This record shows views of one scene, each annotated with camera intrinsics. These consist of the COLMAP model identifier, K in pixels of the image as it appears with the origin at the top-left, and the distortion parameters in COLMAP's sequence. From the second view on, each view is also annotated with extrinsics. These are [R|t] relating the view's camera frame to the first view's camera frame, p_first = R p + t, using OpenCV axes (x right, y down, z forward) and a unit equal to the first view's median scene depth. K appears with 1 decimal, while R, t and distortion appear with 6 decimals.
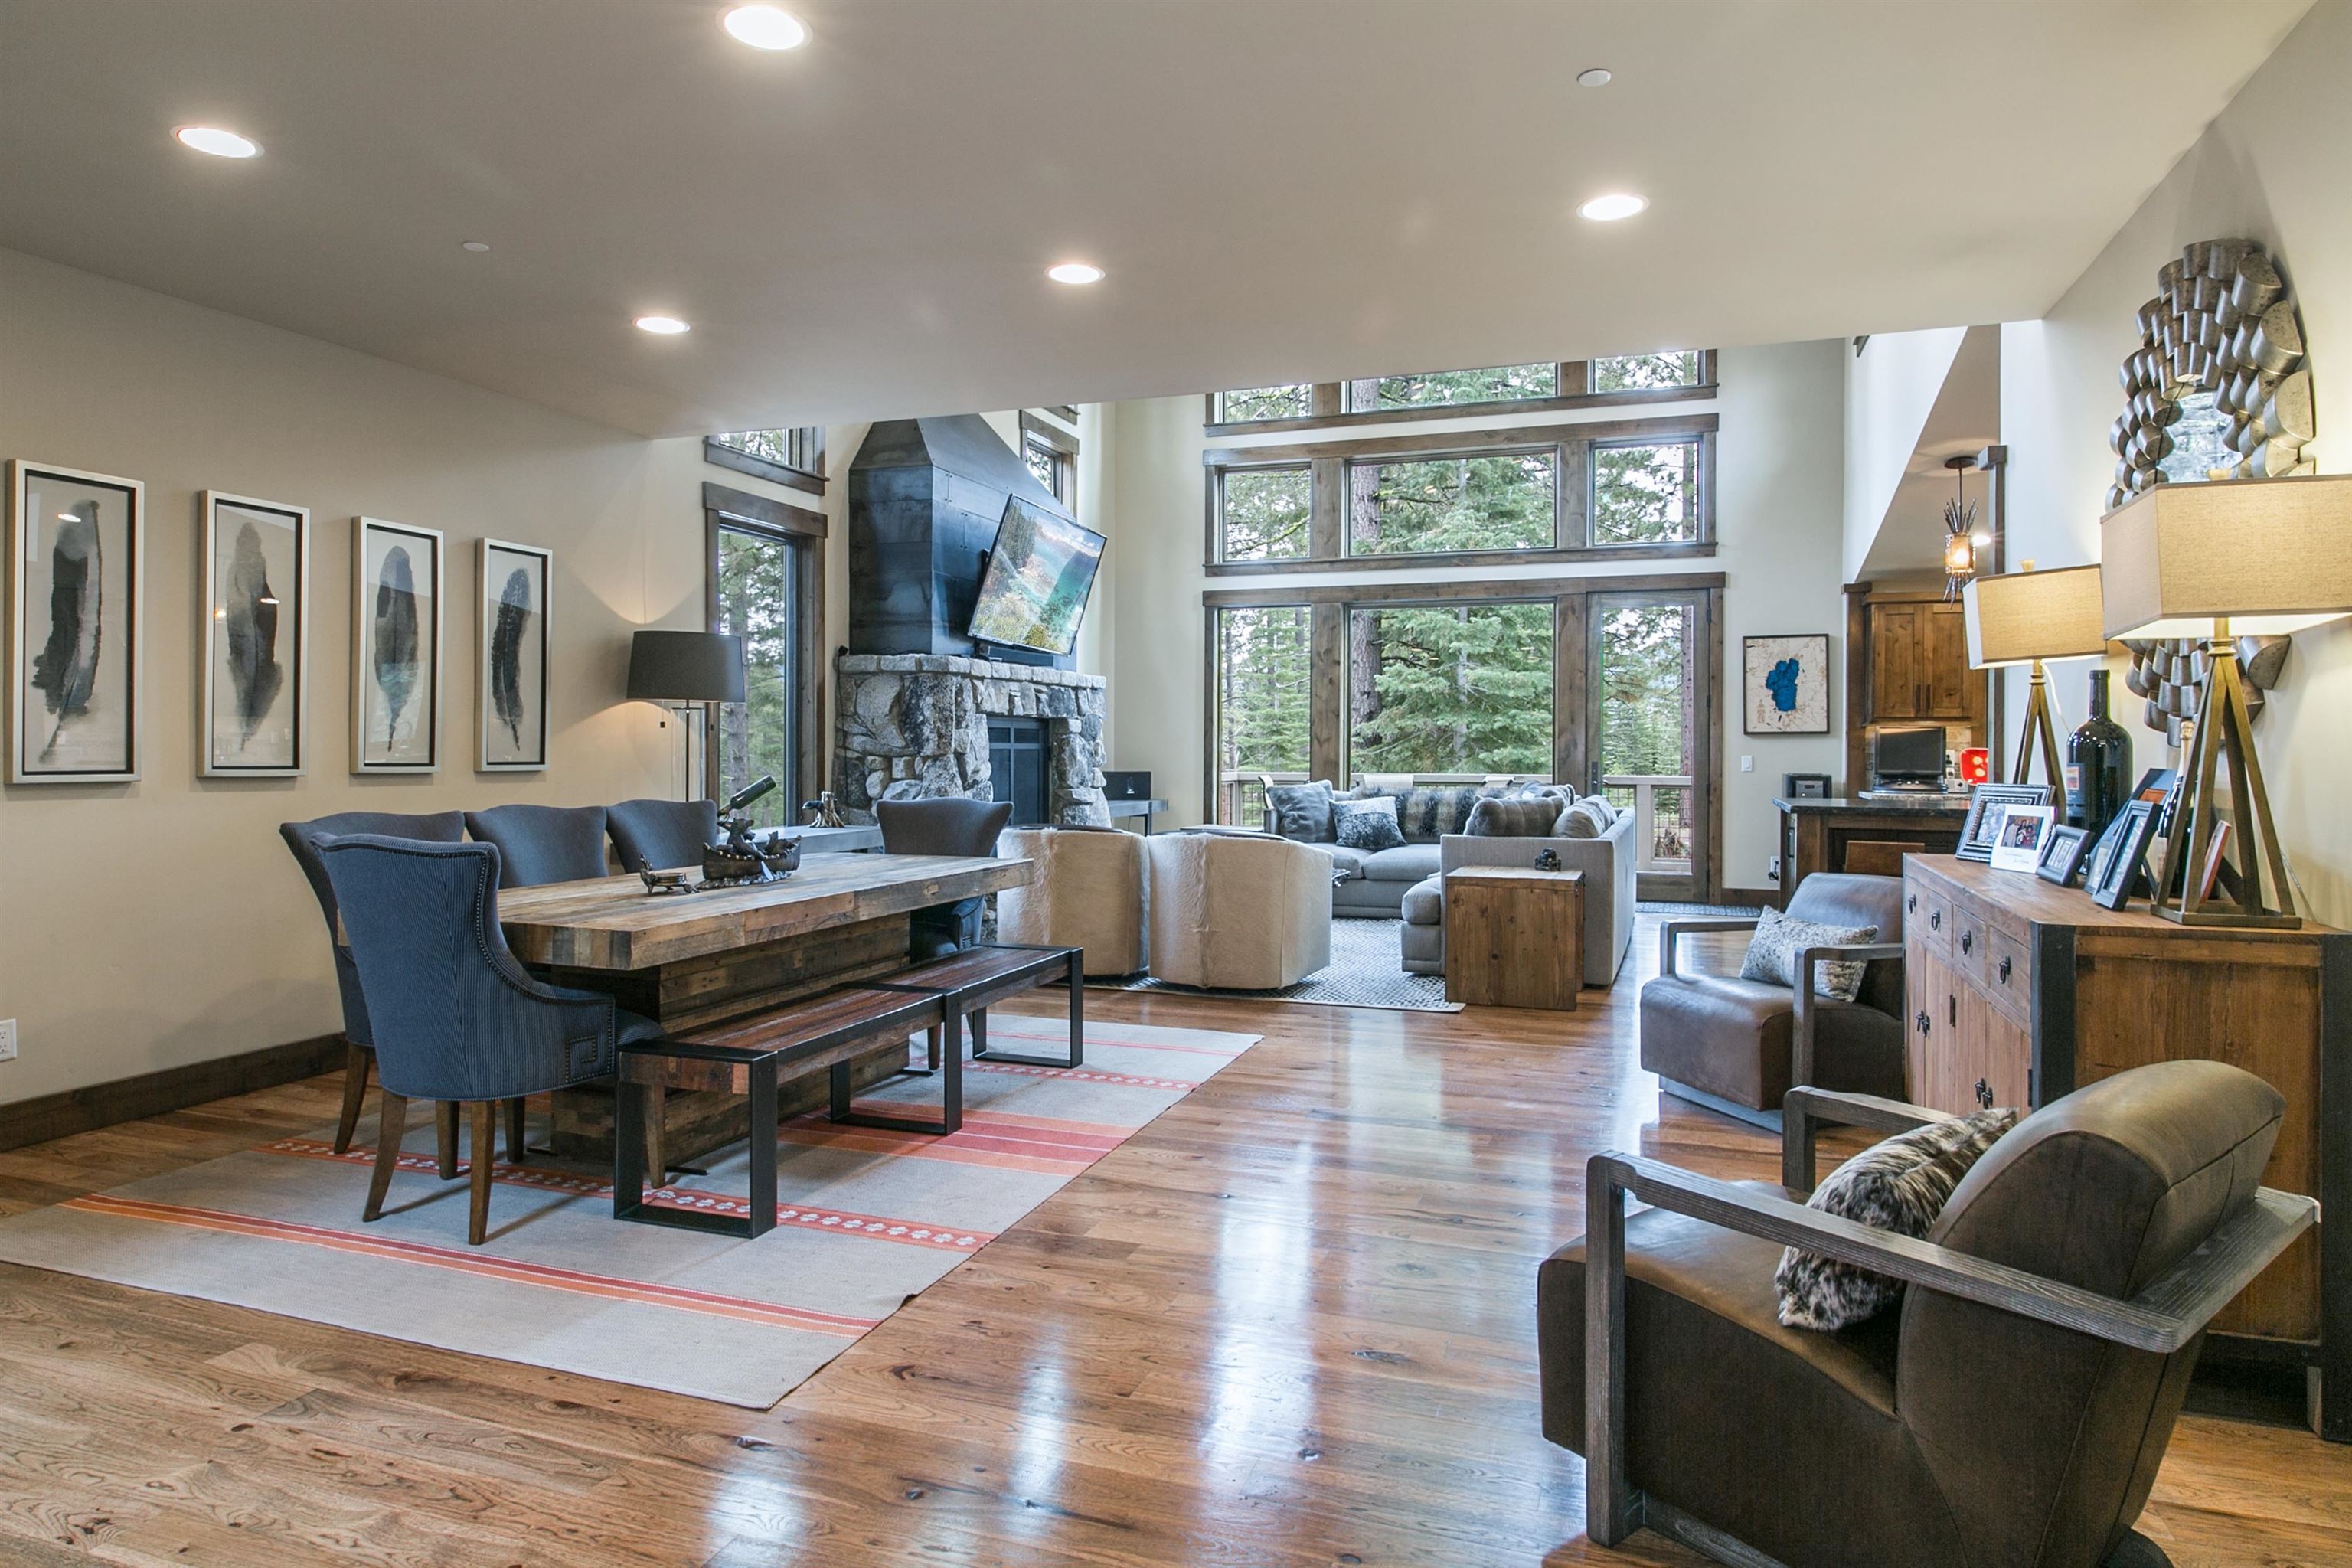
lens RADIAL K [[1507.2, 0, 1176.0], [0, 1507.2, 784.0], [0, 0, 1]] dist [0.030633, 0.001788]
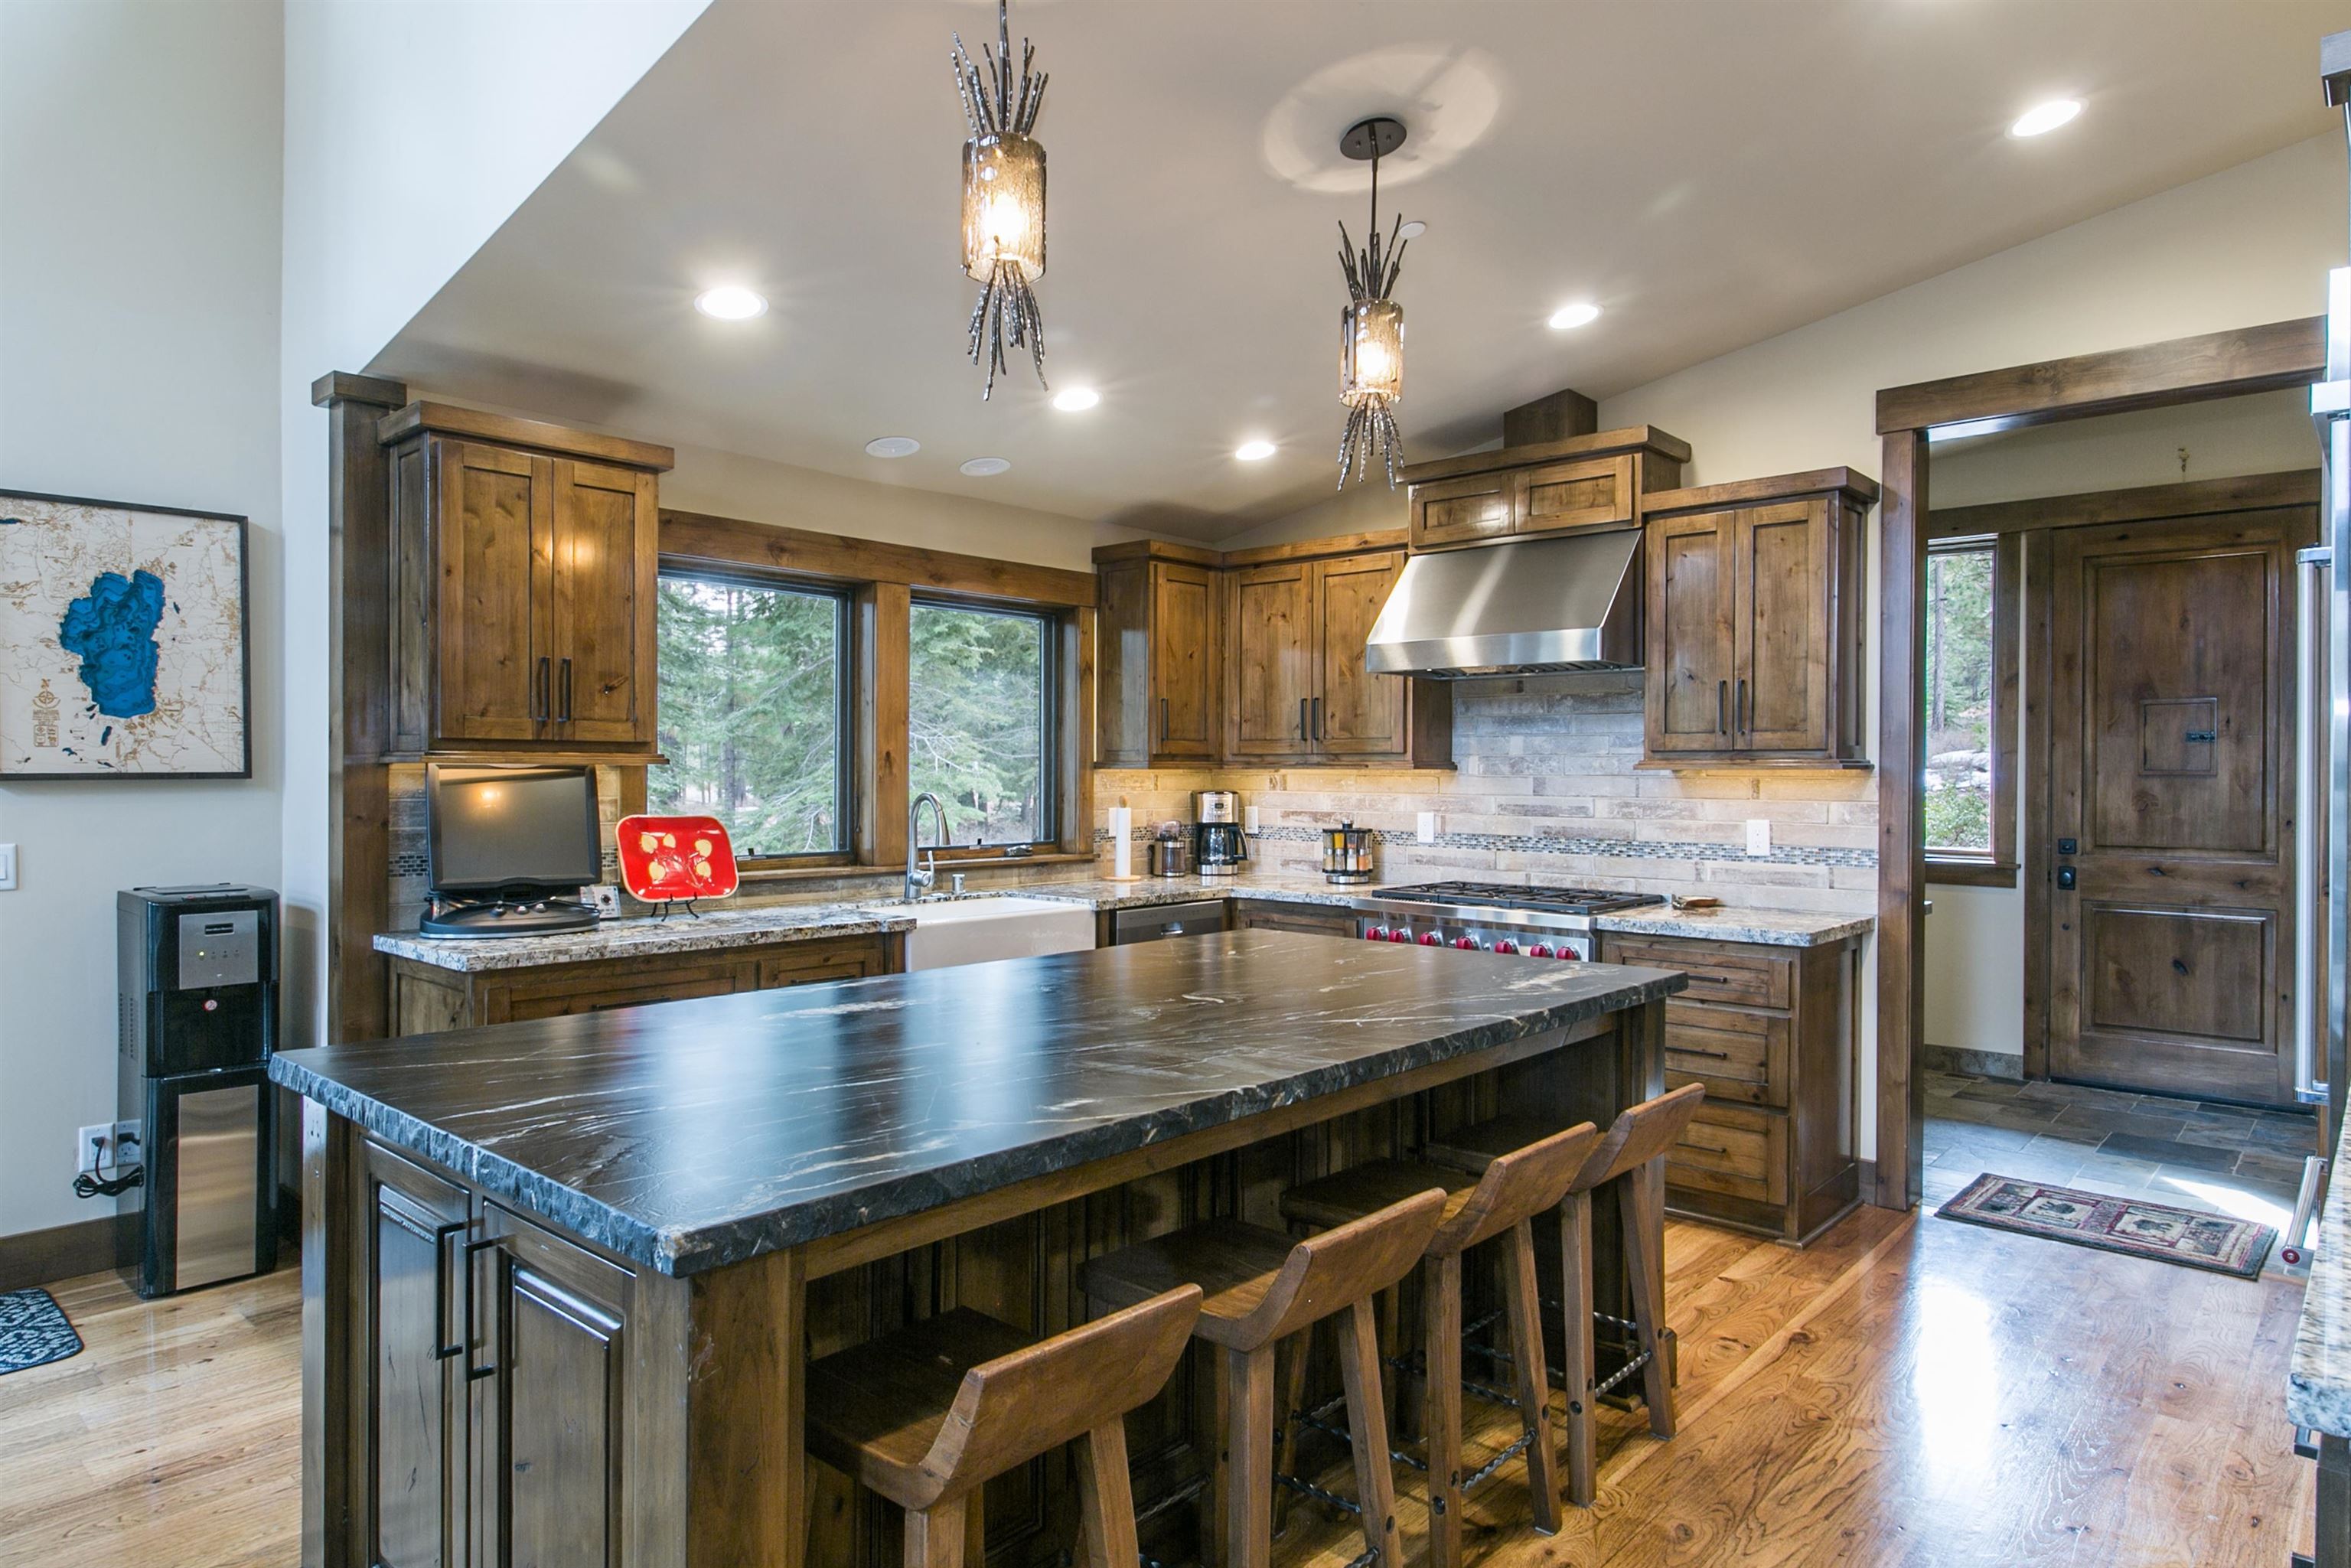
lens RADIAL K [[1506.5, 0, 1175.5], [0, 1506.5, 784.0], [0, 0, 1]] dist [0.030633, 0.001788]
pose [[0.468929, -0.006608, 0.883211, 0.211017], [0.018335, 0.999829, -0.002255, -0.028036], [-0.883045, 0.017251, 0.468970, 0.647607]]
